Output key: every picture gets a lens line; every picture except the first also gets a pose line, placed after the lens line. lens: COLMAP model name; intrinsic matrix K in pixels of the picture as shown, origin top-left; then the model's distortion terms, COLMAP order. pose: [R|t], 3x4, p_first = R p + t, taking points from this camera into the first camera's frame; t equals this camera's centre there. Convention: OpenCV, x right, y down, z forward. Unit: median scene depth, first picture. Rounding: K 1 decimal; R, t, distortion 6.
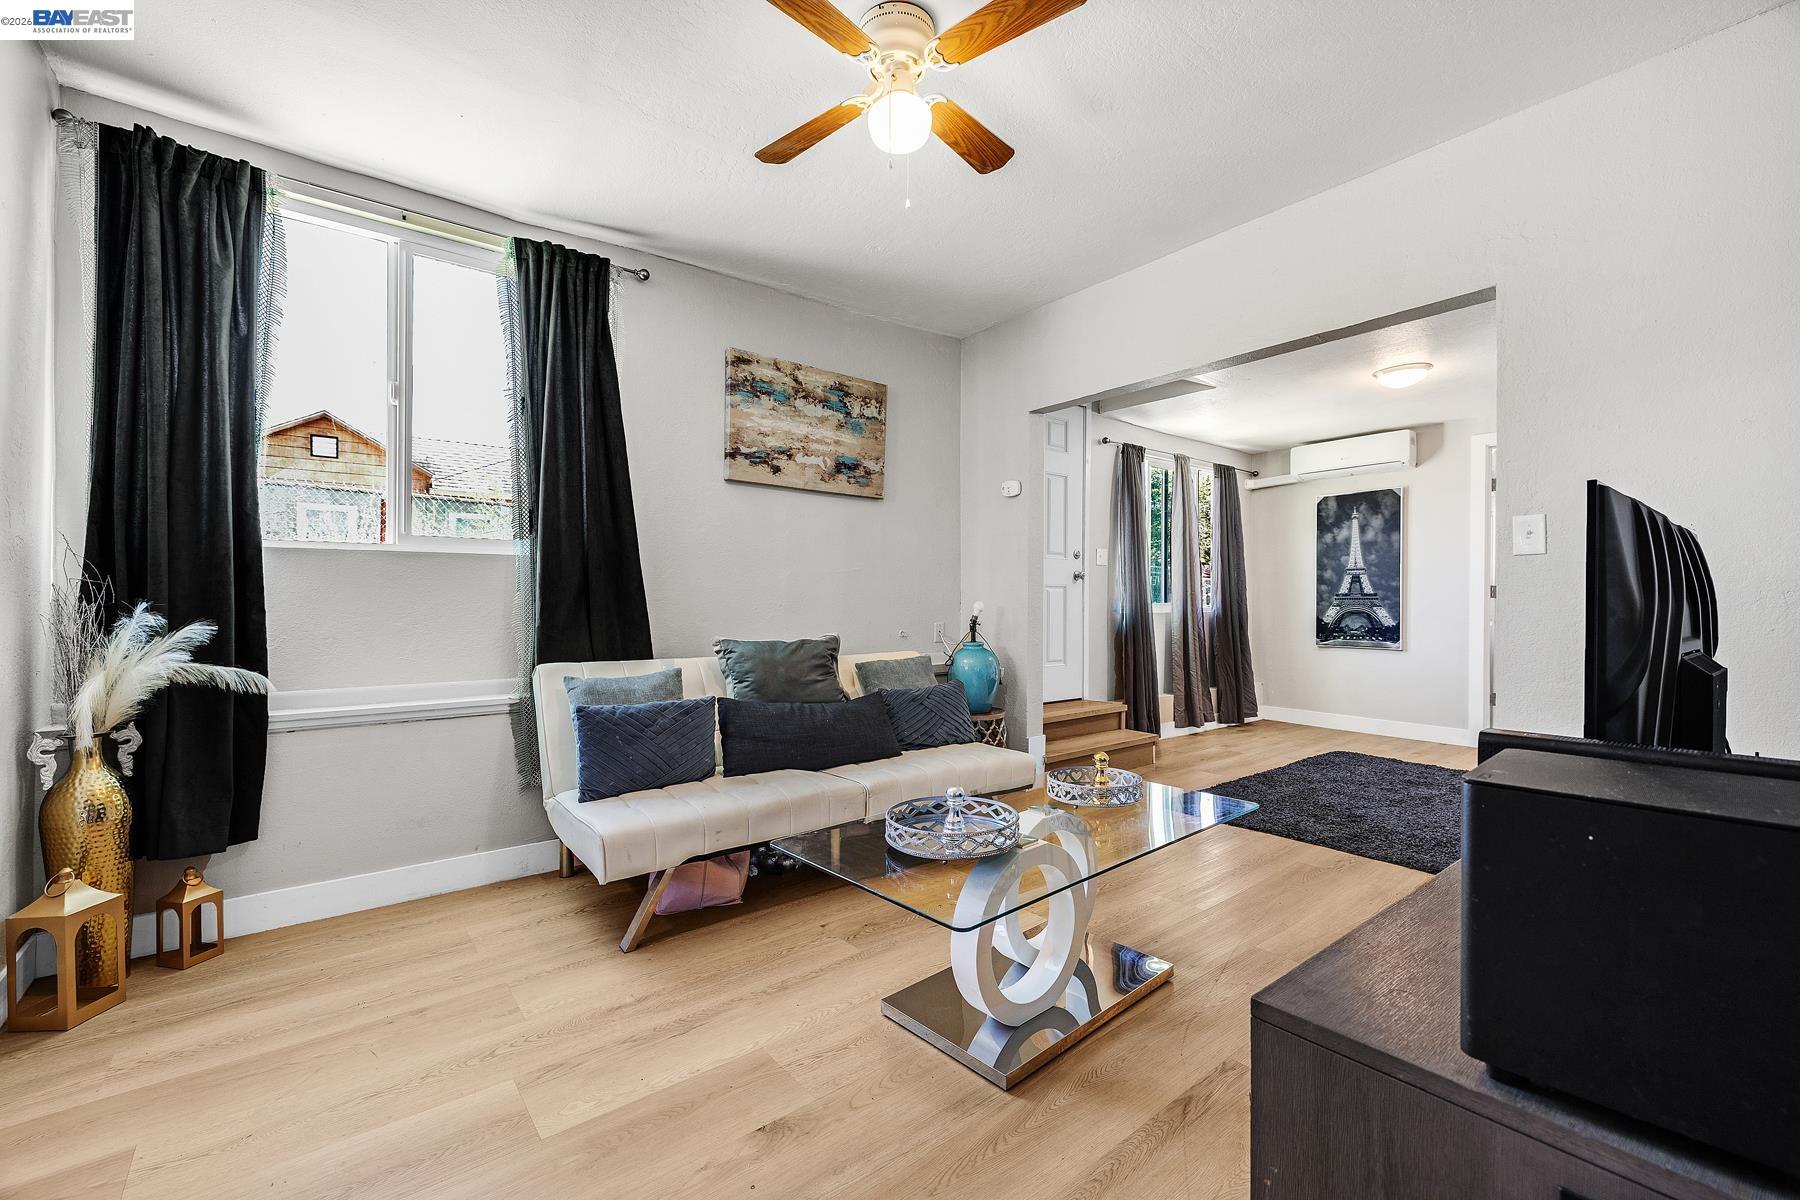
lens RADIAL K [[752.3, 0, 896.8], [0, 752.3, 599.9], [0, 0, 1]] dist [0.002017, 0.000127]
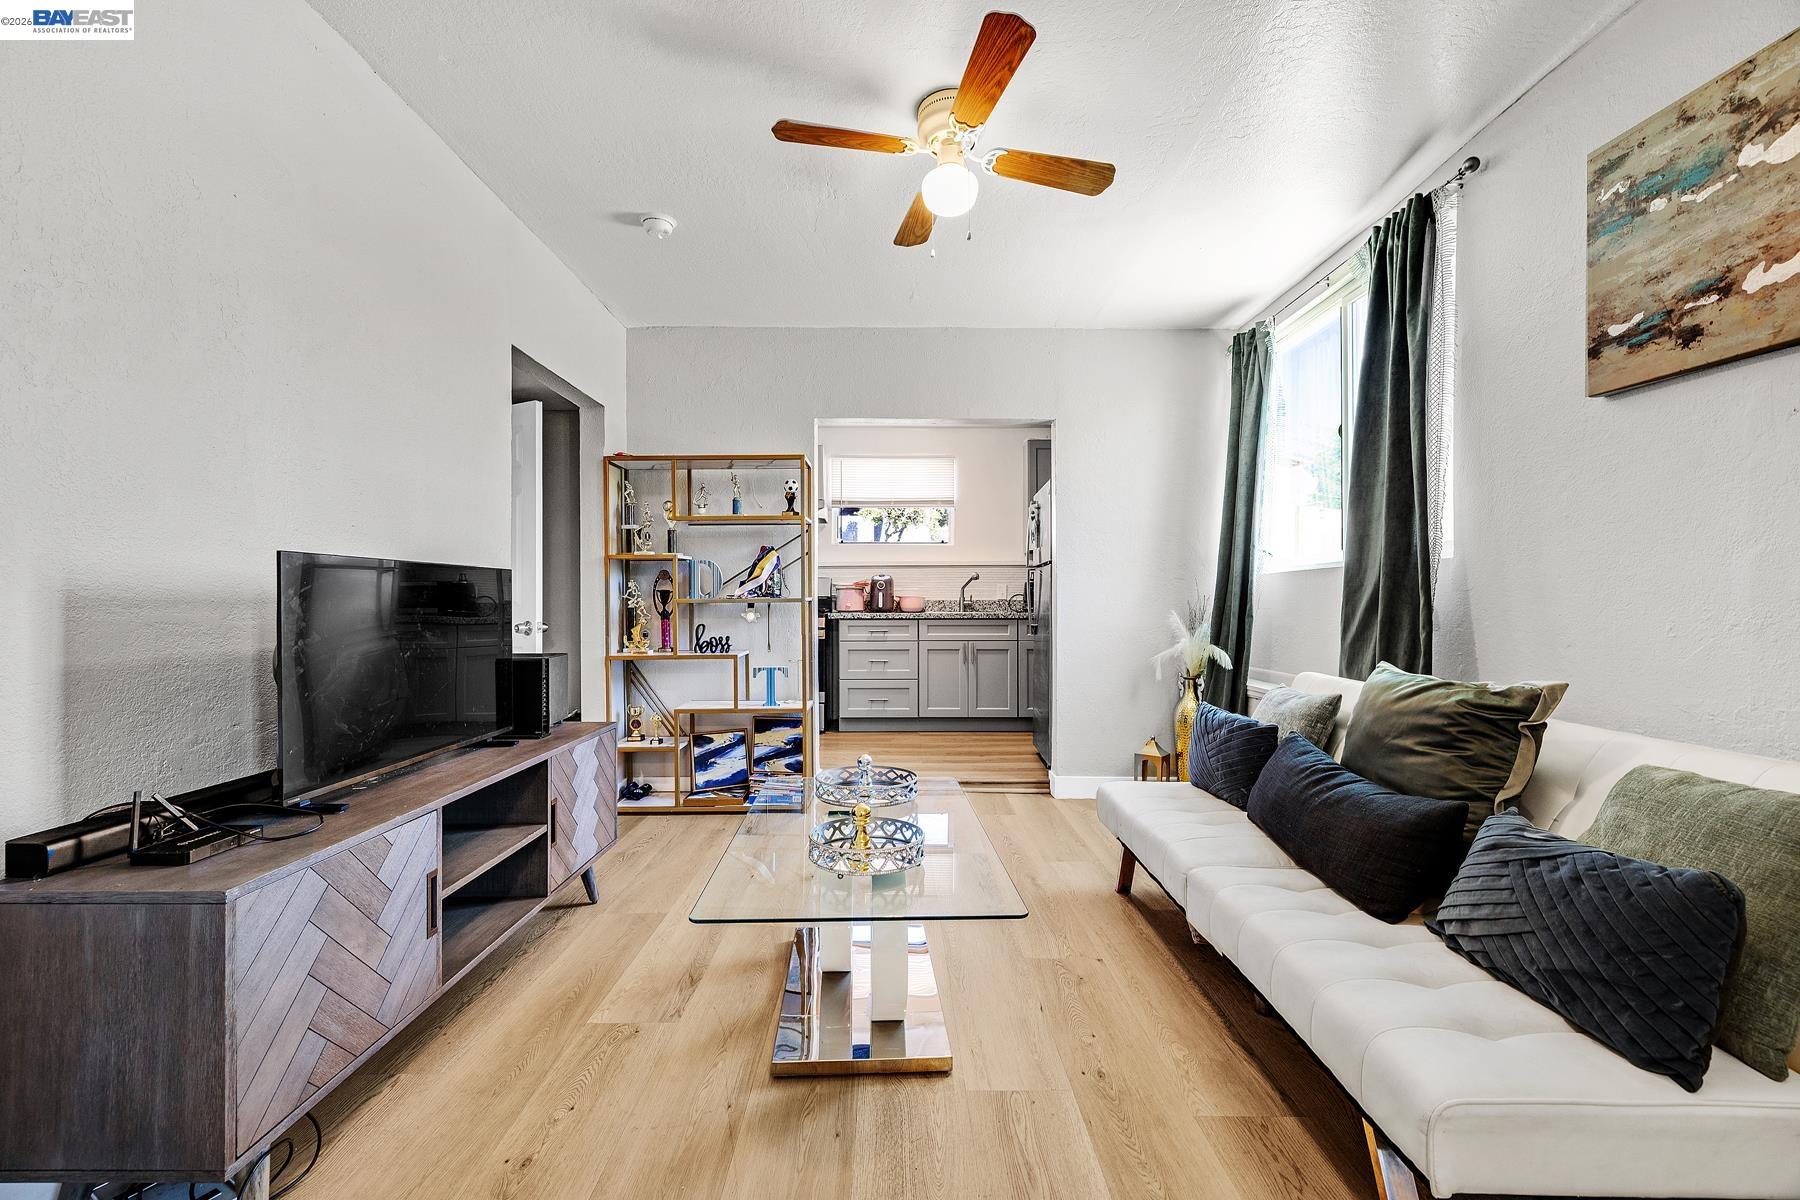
lens RADIAL K [[752.3, 0, 896.8], [0, 752.3, 599.9], [0, 0, 1]] dist [0.002017, 0.000127]
pose [[-0.624494, -0.005912, -0.781007, 0.470562], [0.000276, 0.999970, -0.007790, -0.003888], [0.781030, -0.005081, -0.624473, 0.825546]]
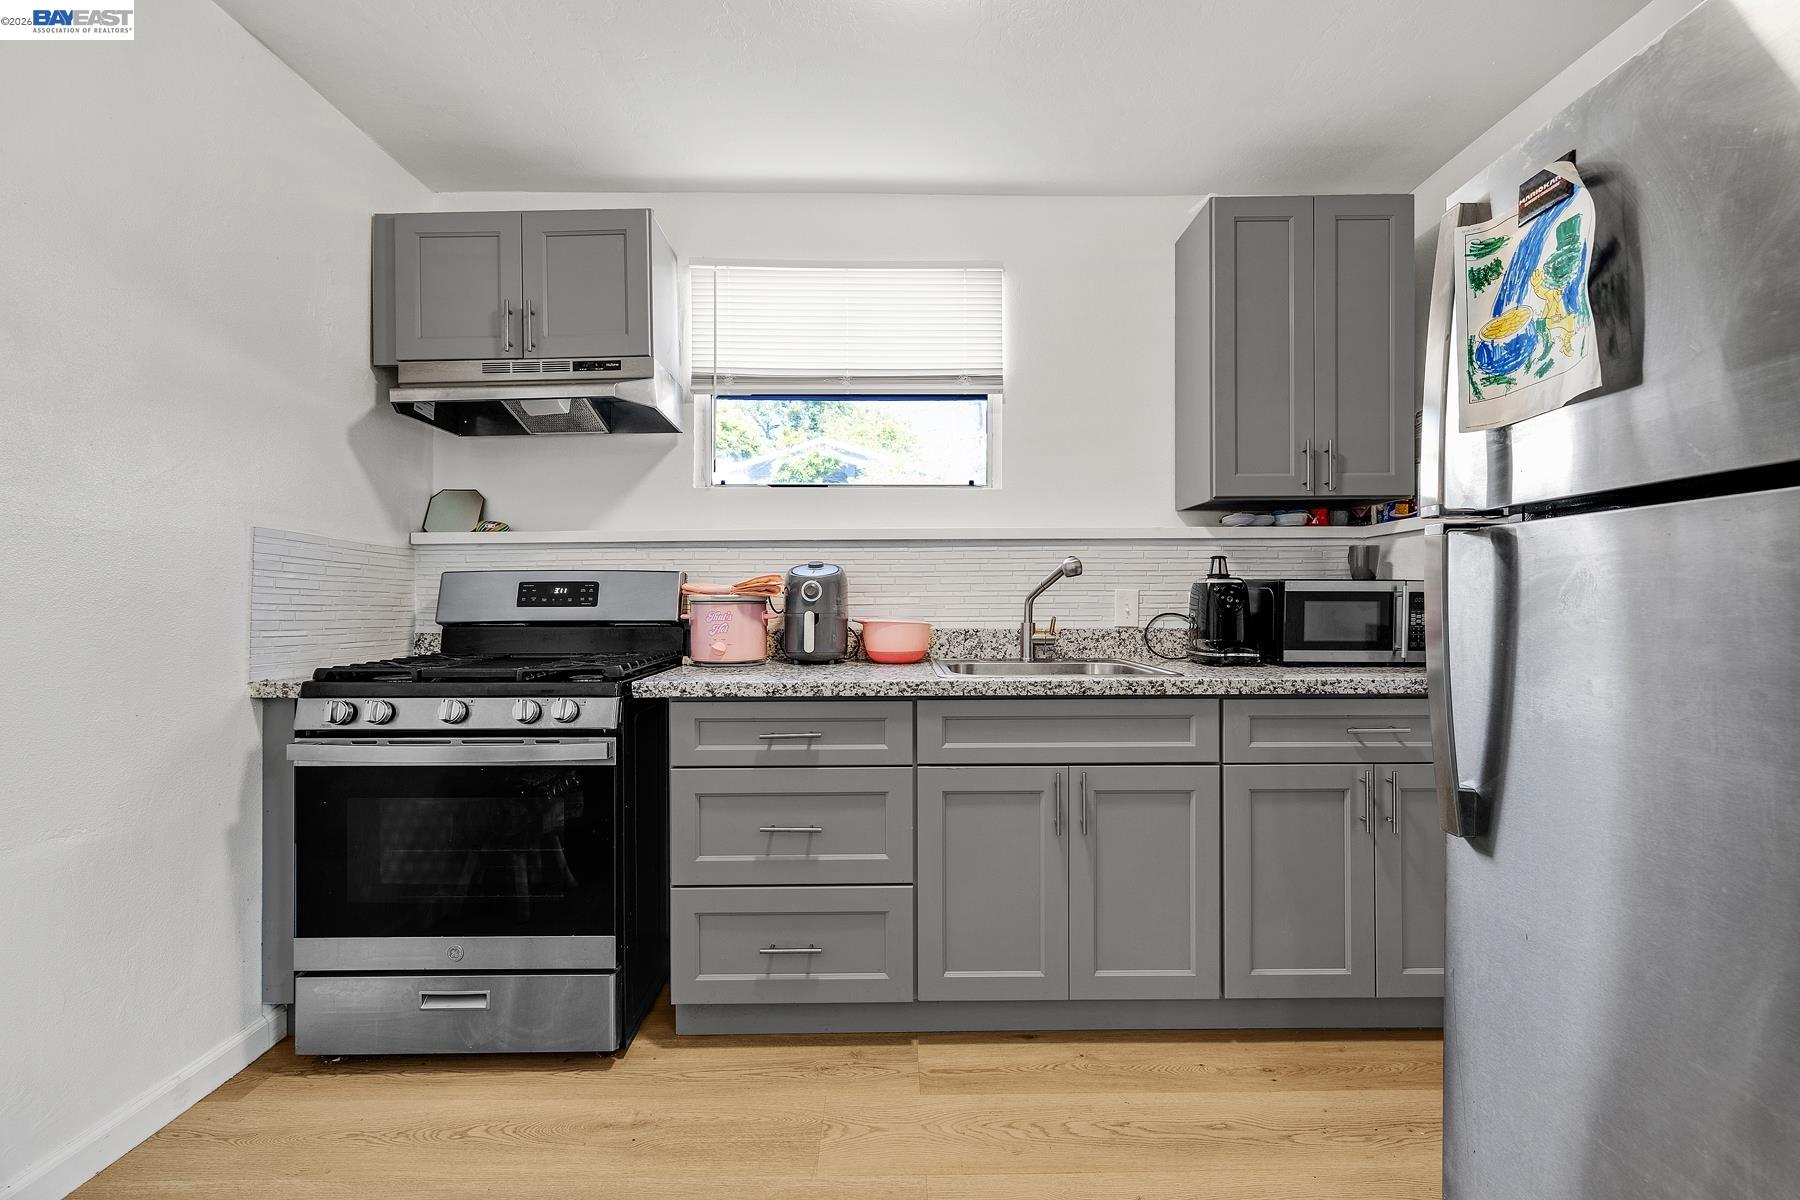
lens RADIAL K [[752.3, 0, 896.8], [0, 752.3, 599.9], [0, 0, 1]] dist [0.002017, 0.000127]
pose [[-0.610123, 0.000467, -0.792307, -0.306379], [0.002073, 0.999997, -0.001007, -0.039067], [0.792304, -0.002257, -0.610122, 0.231701]]
